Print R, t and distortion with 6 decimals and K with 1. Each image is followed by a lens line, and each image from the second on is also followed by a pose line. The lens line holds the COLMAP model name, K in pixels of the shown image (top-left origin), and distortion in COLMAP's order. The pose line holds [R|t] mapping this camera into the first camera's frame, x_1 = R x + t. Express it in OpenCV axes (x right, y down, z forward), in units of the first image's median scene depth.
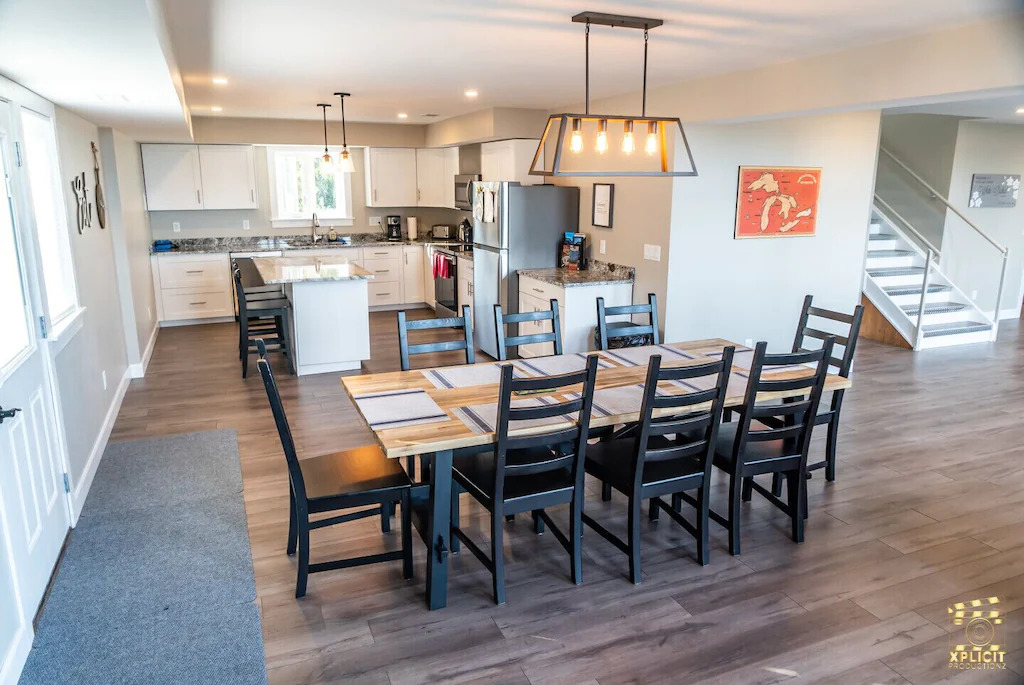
lens RADIAL K [[694.7, 0, 512.4], [0, 694.7, 341.8], [0, 0, 1]] dist [-0.014344, -0.004312]
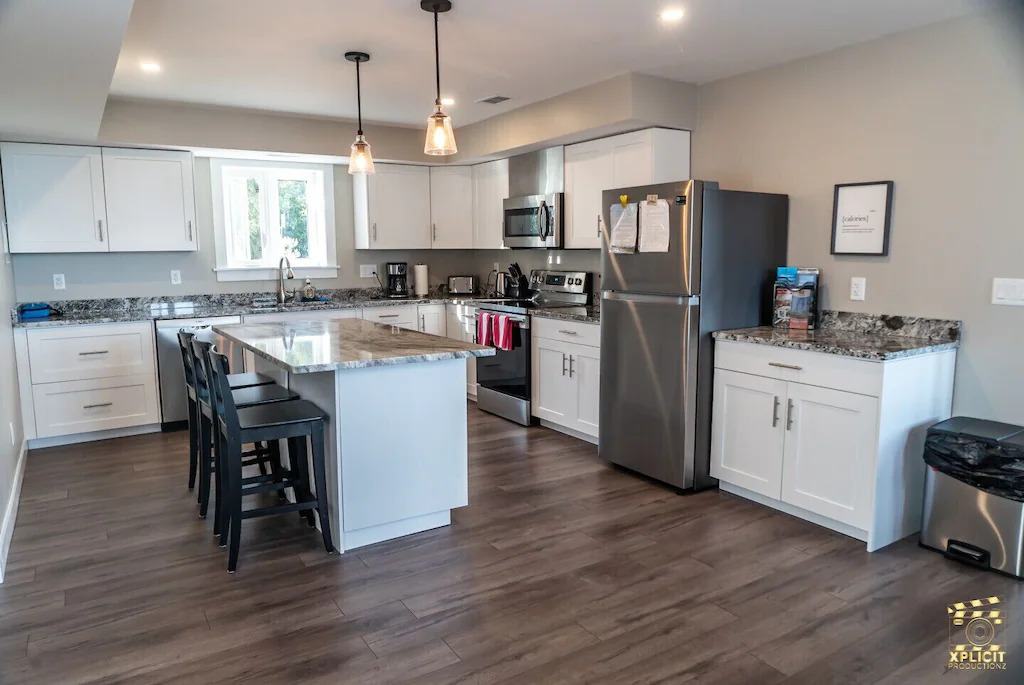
lens RADIAL K [[694.7, 0, 510.8], [0, 694.7, 342.9], [0, 0, 1]] dist [-0.014344, -0.004312]
pose [[0.986355, -0.032716, 0.161352, -0.191715], [0.047697, 0.994811, -0.089867, -0.037909], [-0.157574, 0.096337, 0.982797, 0.343279]]
